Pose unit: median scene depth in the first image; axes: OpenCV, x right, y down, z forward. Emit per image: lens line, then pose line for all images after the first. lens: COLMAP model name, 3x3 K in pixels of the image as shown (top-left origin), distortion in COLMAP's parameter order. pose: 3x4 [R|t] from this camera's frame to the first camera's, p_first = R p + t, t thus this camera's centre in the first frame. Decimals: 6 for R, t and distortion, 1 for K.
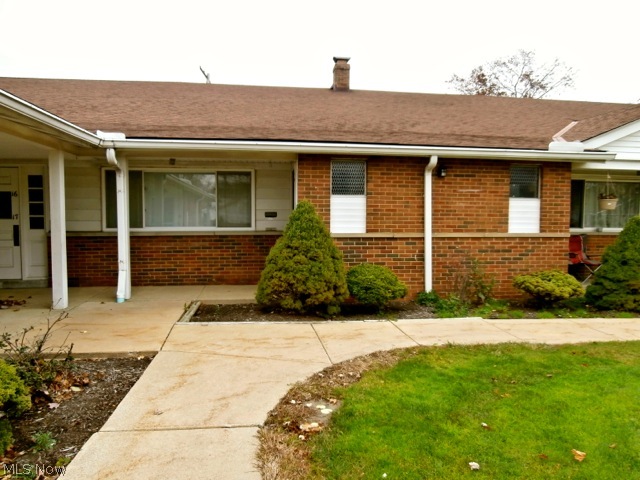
lens RADIAL K [[447.7, 0, 320.0], [0, 447.7, 240.0], [0, 0, 1]] dist [-0.046038, -0.000504]
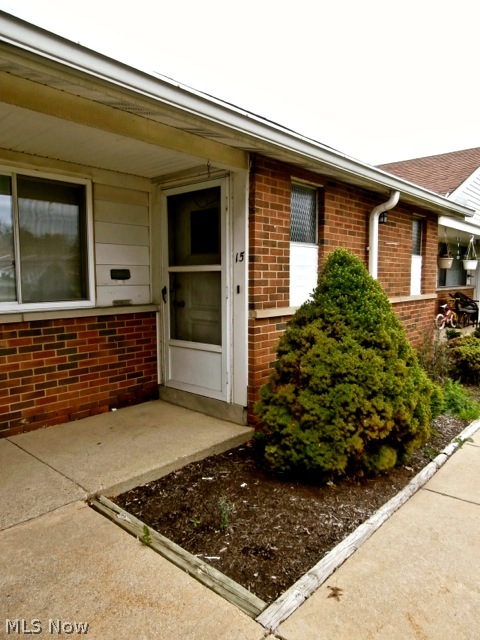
lens RADIAL K [[447.7, 0, 240.0], [0, 447.7, 320.0], [0, 0, 1]] dist [-0.046038, -0.000504]
pose [[0.762078, -0.067521, 0.643955, -0.350752], [0.030263, 0.997175, 0.068744, -0.035934], [-0.646778, -0.032900, 0.761968, 0.524713]]
